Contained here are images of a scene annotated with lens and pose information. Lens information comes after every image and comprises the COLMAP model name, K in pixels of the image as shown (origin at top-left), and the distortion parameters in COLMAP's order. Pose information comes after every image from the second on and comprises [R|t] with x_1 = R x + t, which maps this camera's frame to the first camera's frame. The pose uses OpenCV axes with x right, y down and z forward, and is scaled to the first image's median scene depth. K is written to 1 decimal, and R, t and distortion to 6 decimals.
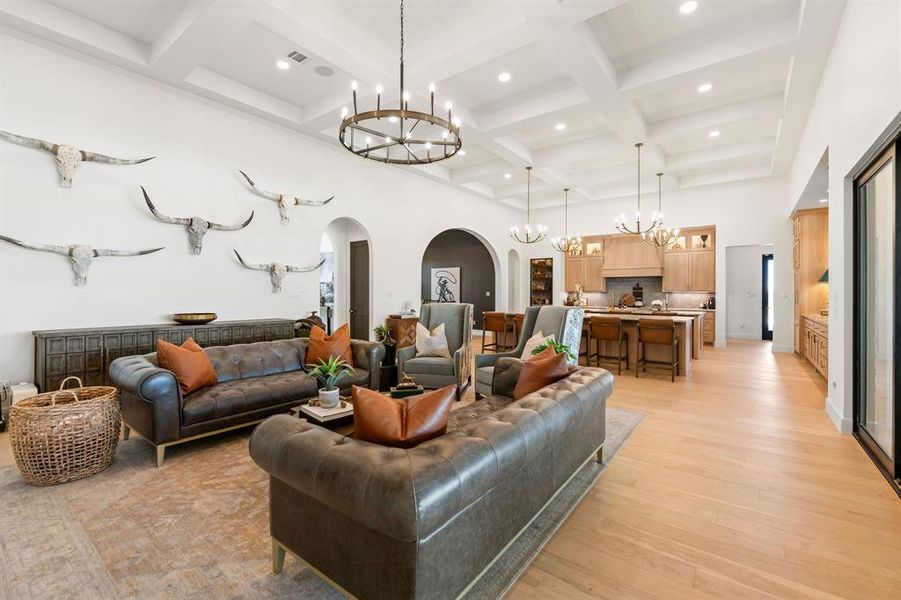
lens RADIAL K [[388.6, 0, 449.3], [0, 388.6, 293.7], [0, 0, 1]] dist [0.000485, 0.000062]
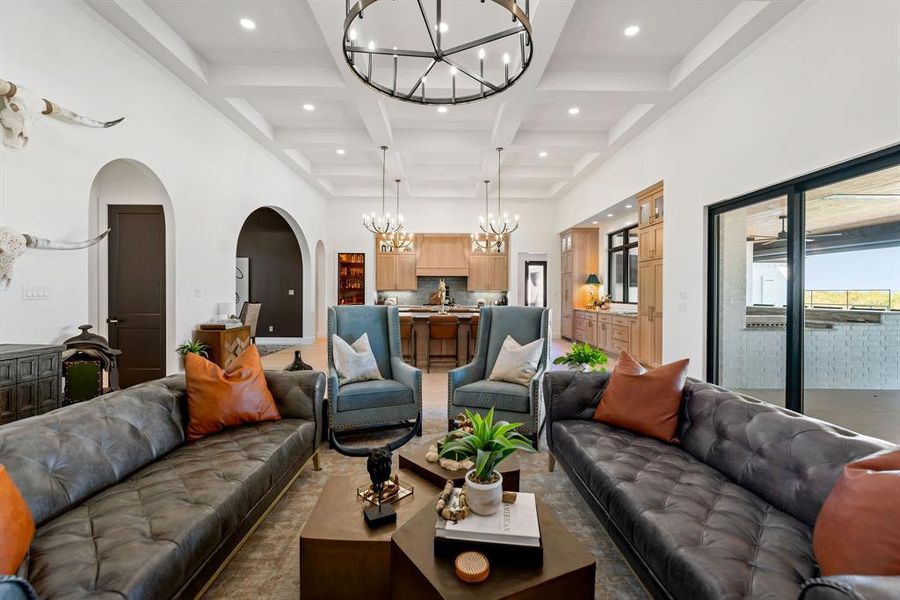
lens RADIAL K [[397.4, 0, 450.4], [0, 397.4, 295.4], [0, 0, 1]] dist [0.003229, 0.000035]
pose [[0.782946, -0.003434, 0.622080, -0.195629], [-0.002376, 0.999961, 0.008510, -0.001001], [-0.622085, -0.008141, 0.782907, 0.175242]]
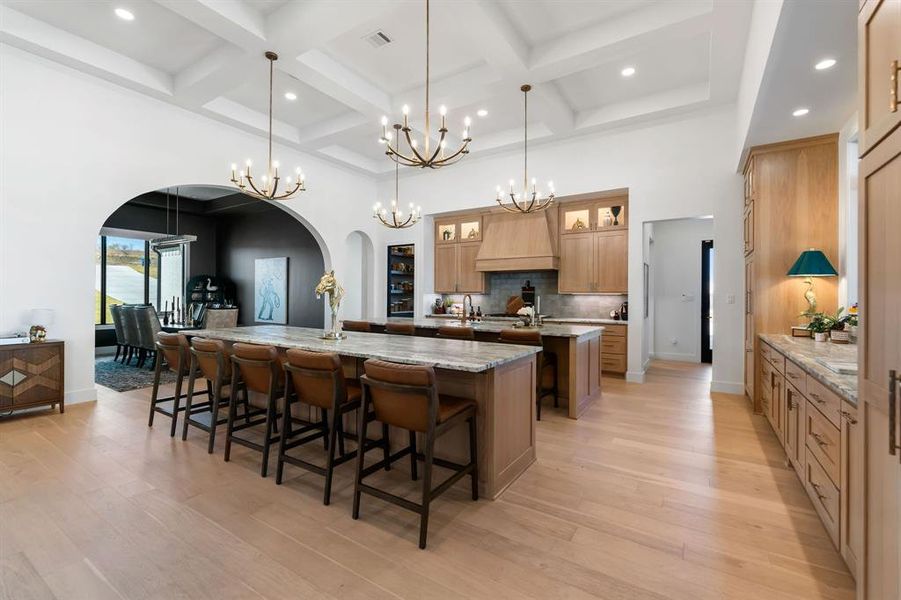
lens RADIAL K [[388.6, 0, 449.3], [0, 388.6, 293.7], [0, 0, 1]] dist [0.000485, 0.000062]
pose [[0.996870, 0.003325, 0.078993, 0.338126], [-0.002976, 0.999985, -0.004534, -0.000572], [-0.079007, 0.004284, 0.996865, 0.384594]]
